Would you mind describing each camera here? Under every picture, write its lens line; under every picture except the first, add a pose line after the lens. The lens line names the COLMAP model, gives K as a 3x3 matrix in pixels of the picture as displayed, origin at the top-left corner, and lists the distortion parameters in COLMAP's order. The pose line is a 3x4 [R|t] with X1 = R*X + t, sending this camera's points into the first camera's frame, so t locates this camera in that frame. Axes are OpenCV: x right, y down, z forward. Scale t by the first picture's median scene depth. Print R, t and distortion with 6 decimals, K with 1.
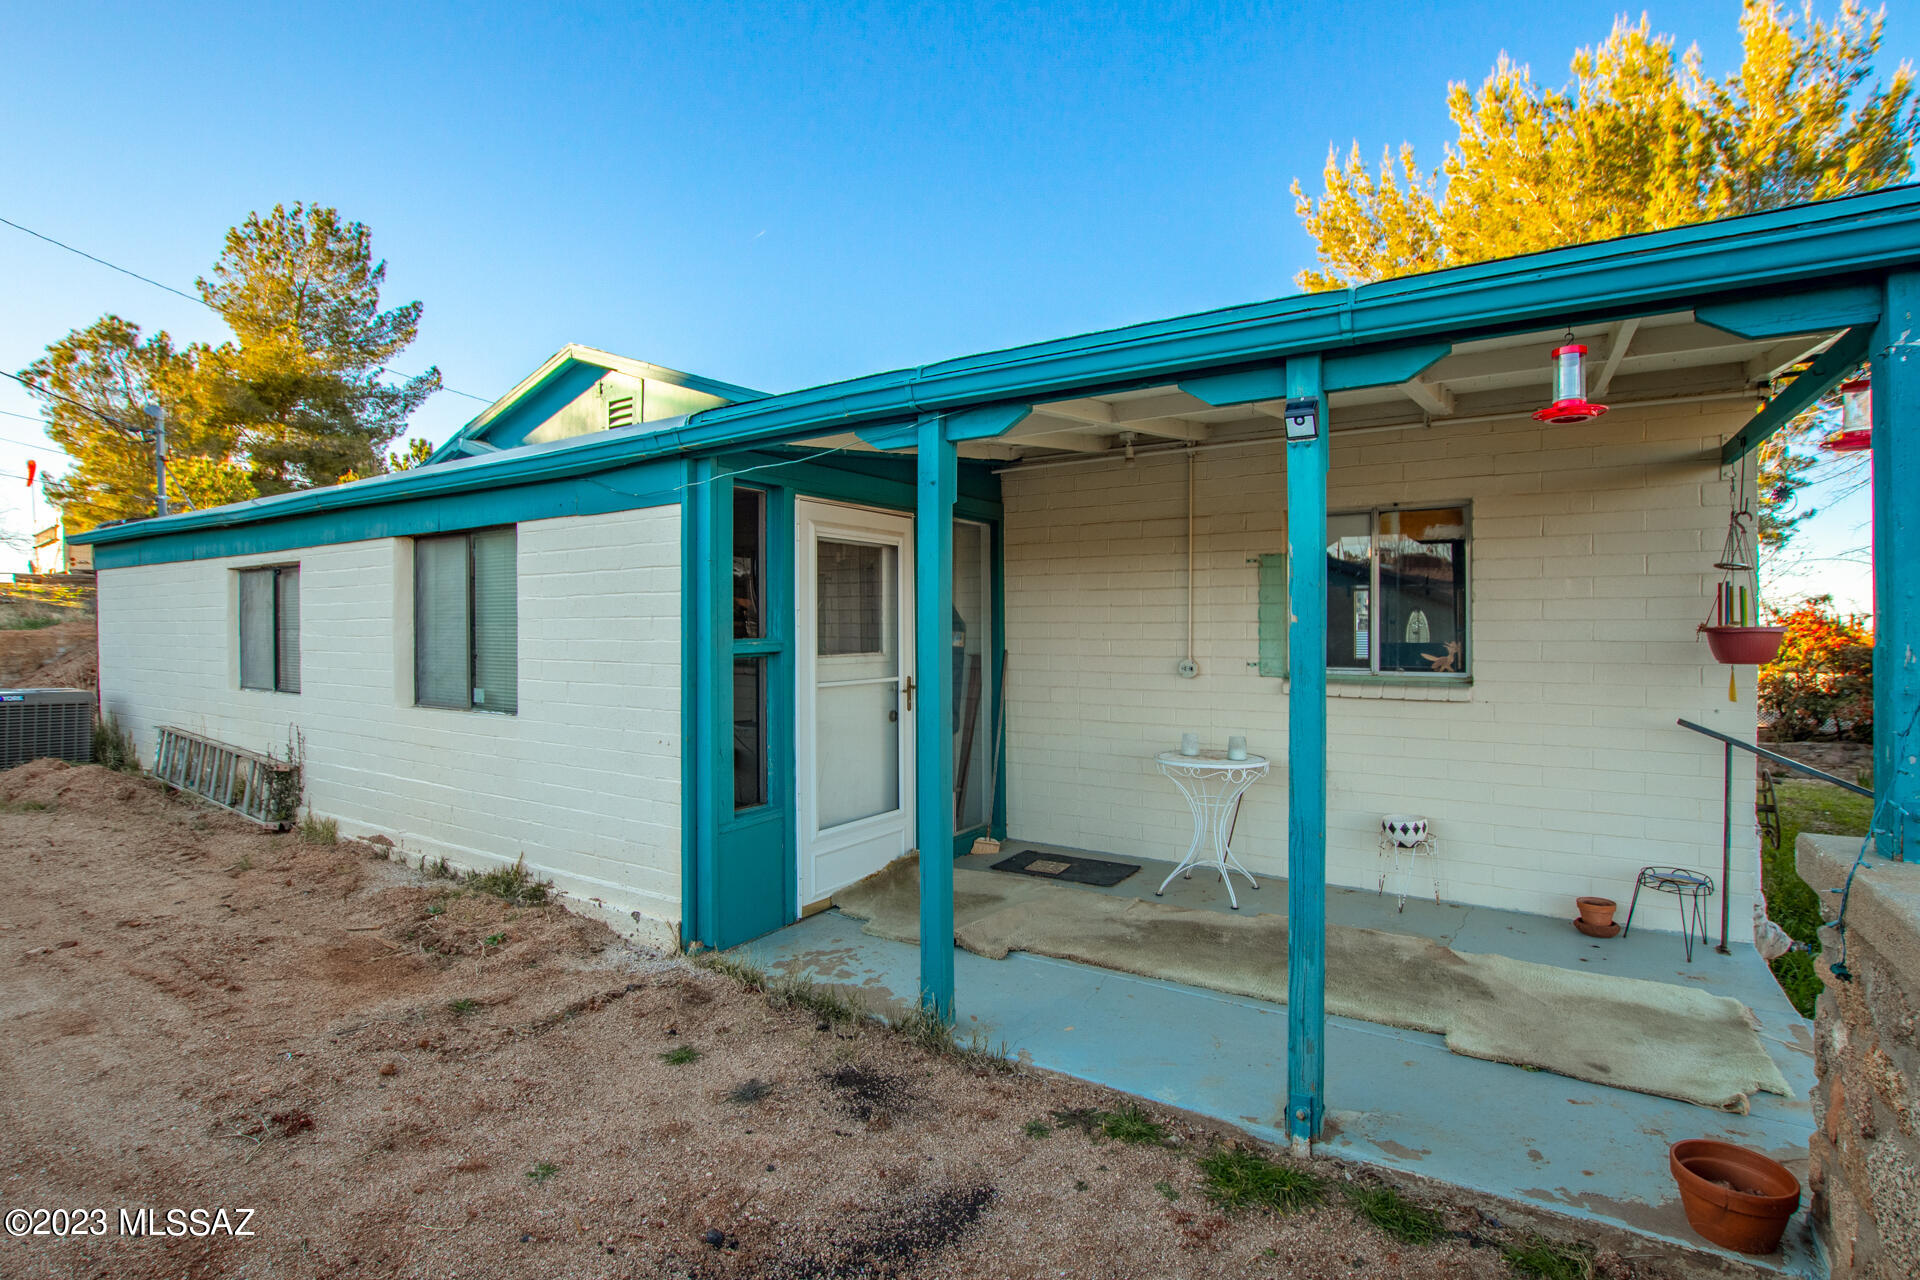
lens RADIAL K [[904.5, 0, 960.0], [0, 904.5, 640.0], [0, 0, 1]] dist [-0.019527, 0.000196]
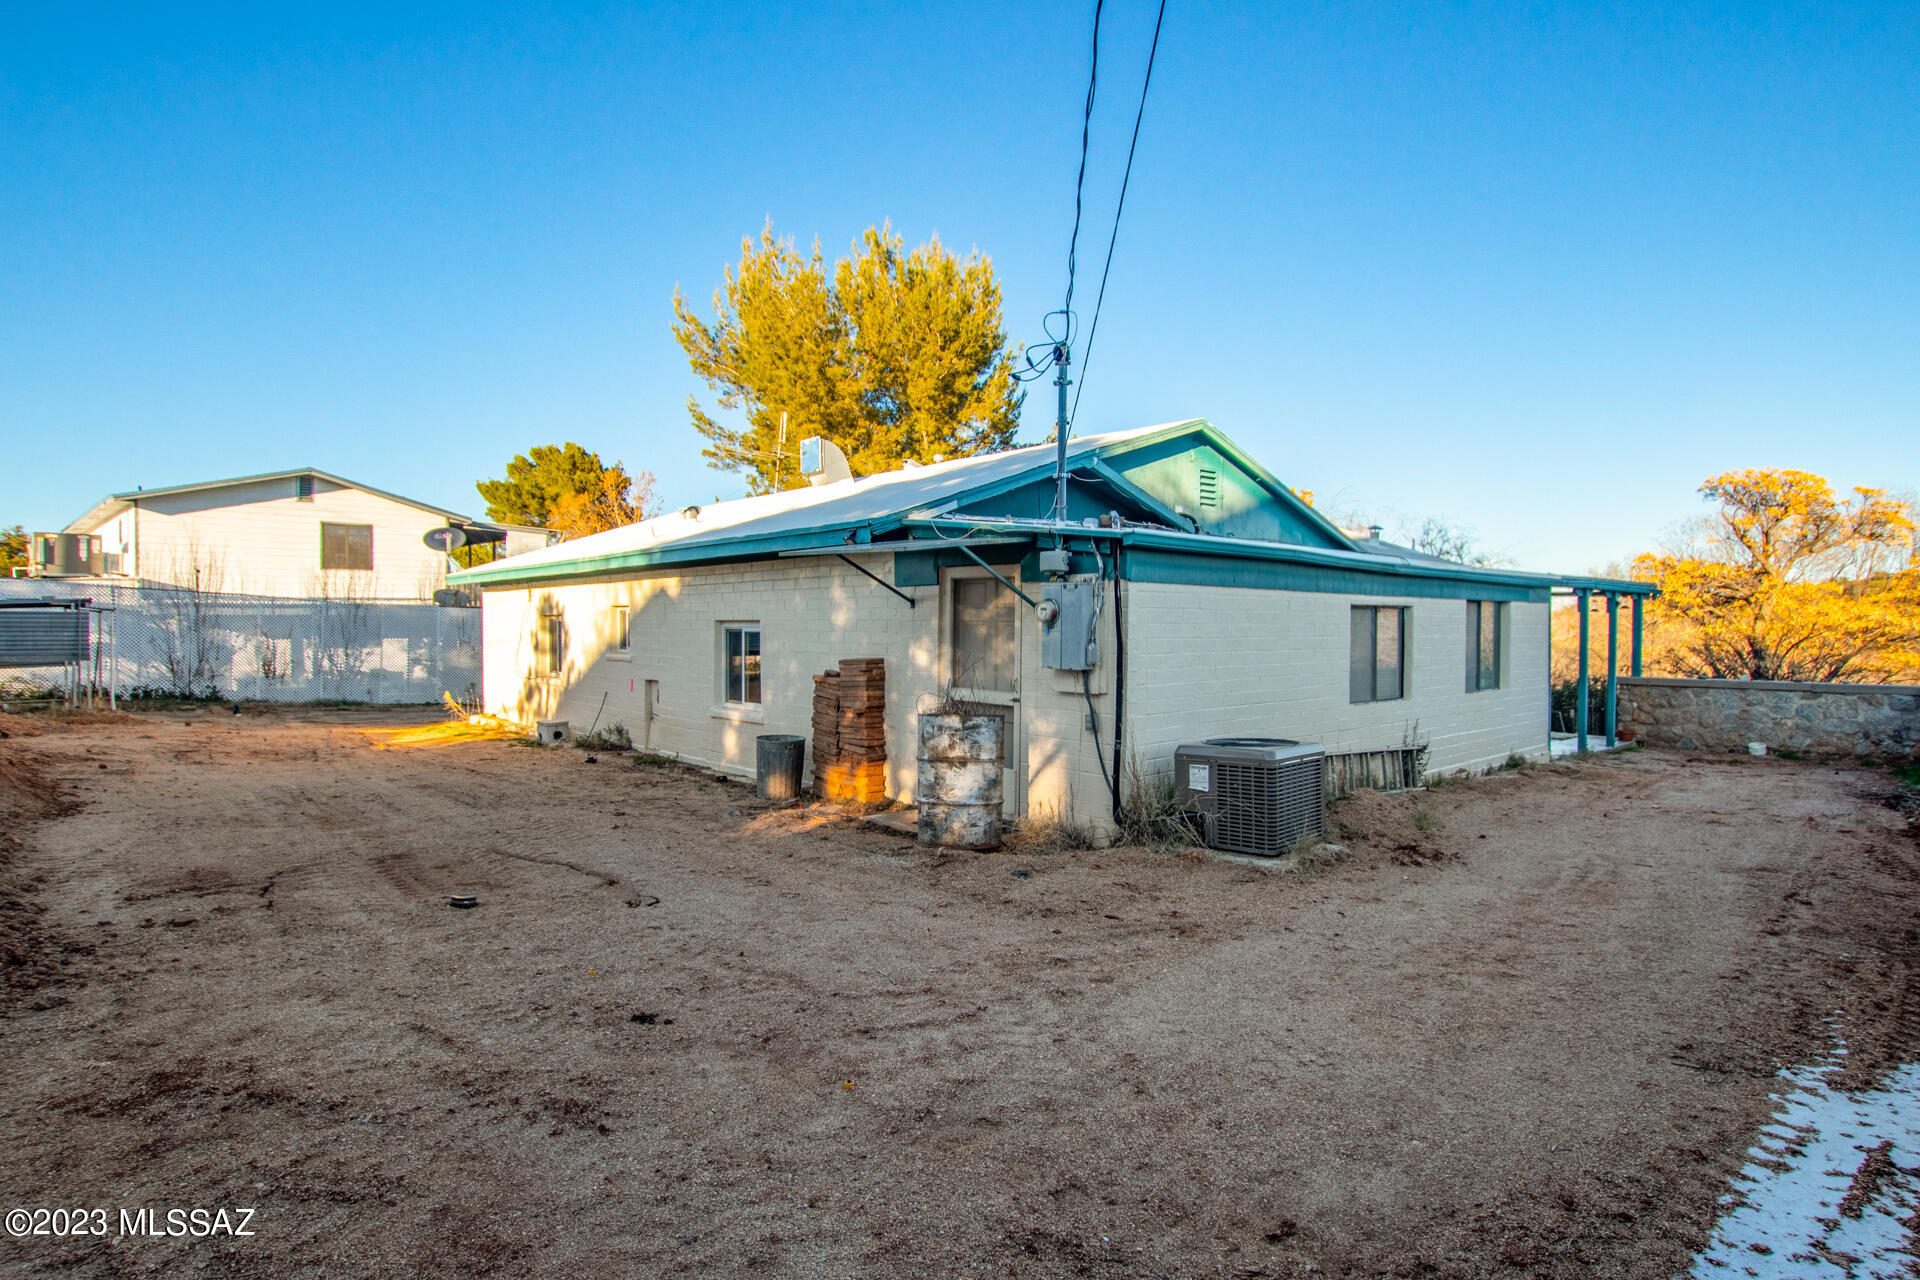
lens RADIAL K [[1028.5, 0, 960.0], [0, 1028.5, 640.0], [0, 0, 1]] dist [0.000625, 0.000052]
pose [[0.243655, -0.017279, 0.969708, -2.377442], [0.010365, 0.999831, 0.015212, -0.061377], [-0.969807, 0.006345, 0.243792, 1.226461]]
